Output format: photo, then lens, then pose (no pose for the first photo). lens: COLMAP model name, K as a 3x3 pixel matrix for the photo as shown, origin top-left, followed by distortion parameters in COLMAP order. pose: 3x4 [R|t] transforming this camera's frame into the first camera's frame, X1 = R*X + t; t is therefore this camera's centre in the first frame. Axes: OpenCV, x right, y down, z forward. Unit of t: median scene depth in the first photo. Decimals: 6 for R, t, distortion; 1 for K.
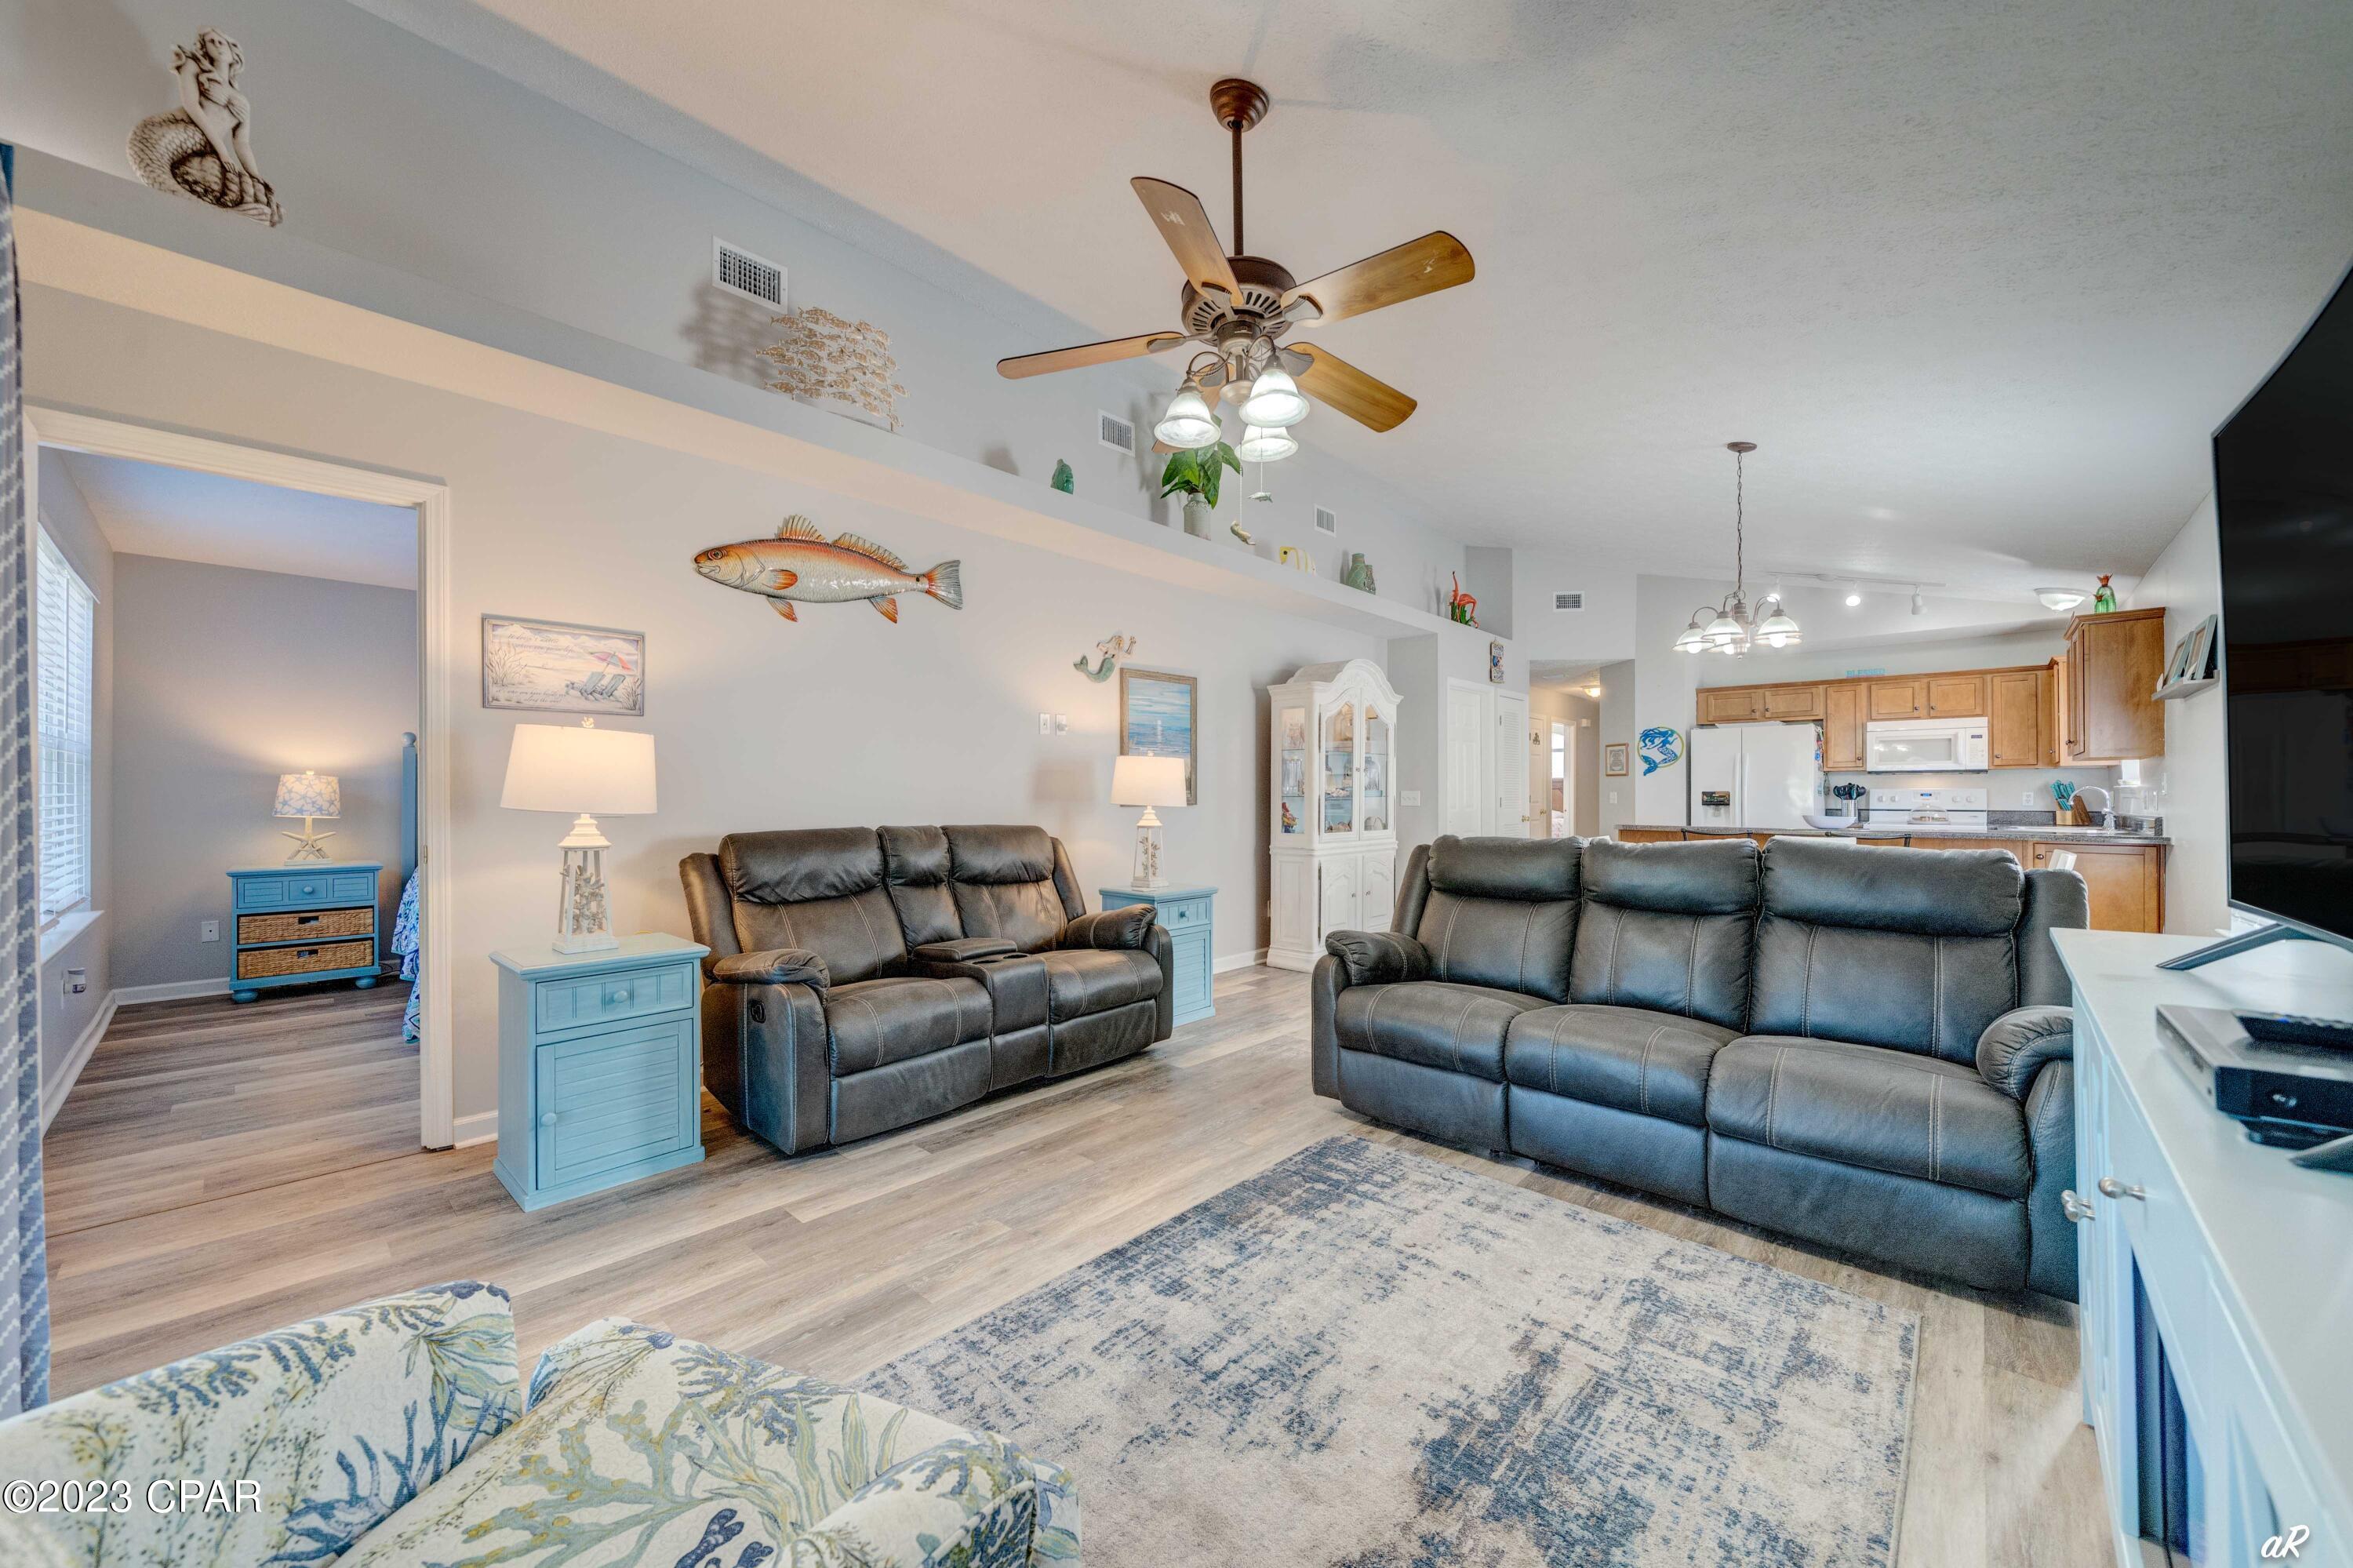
lens RADIAL K [[875.4, 0, 1166.8], [0, 875.4, 790.8], [0, 0, 1]] dist [-0.005961, 0.001553]
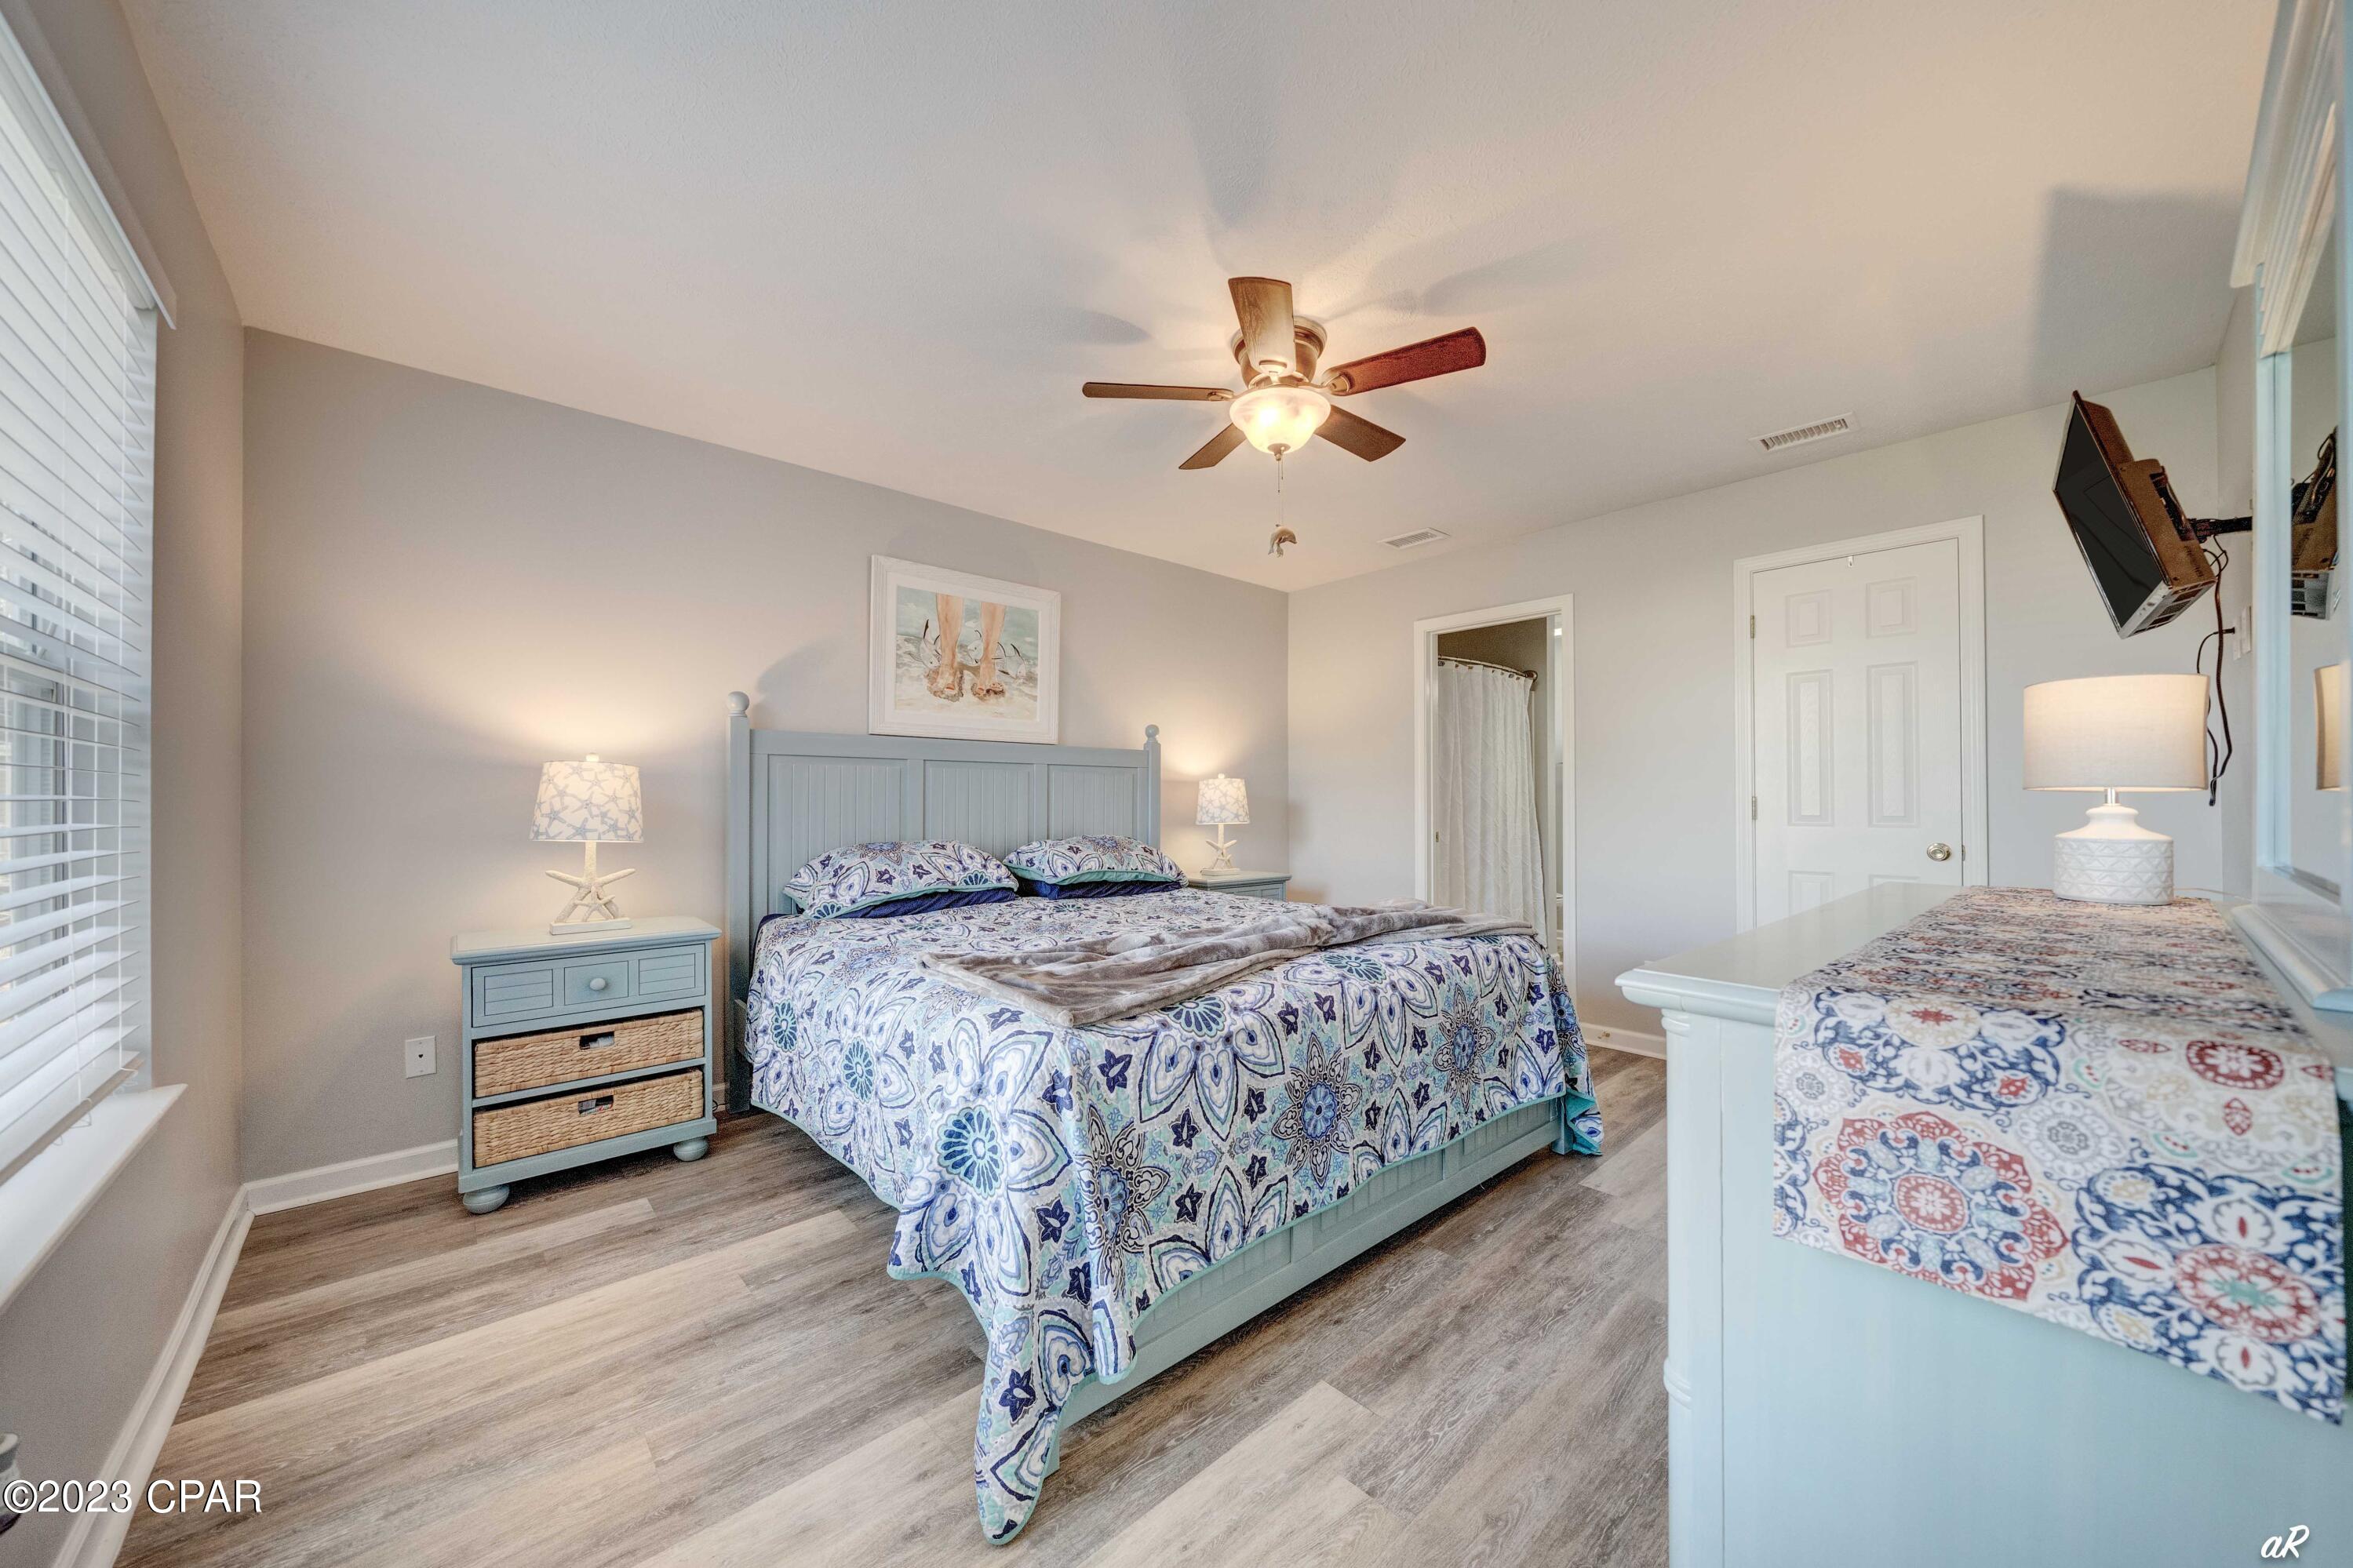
lens RADIAL K [[813.3, 0, 1189.7], [0, 813.3, 791.6], [0, 0, 1]] dist [-0.004499, -0.000848]
pose [[0.998042, -0.002302, -0.062509, -0.595927], [0.002259, 0.999997, -0.000759, 0.000666], [0.062511, 0.000617, 0.998044, 0.534167]]
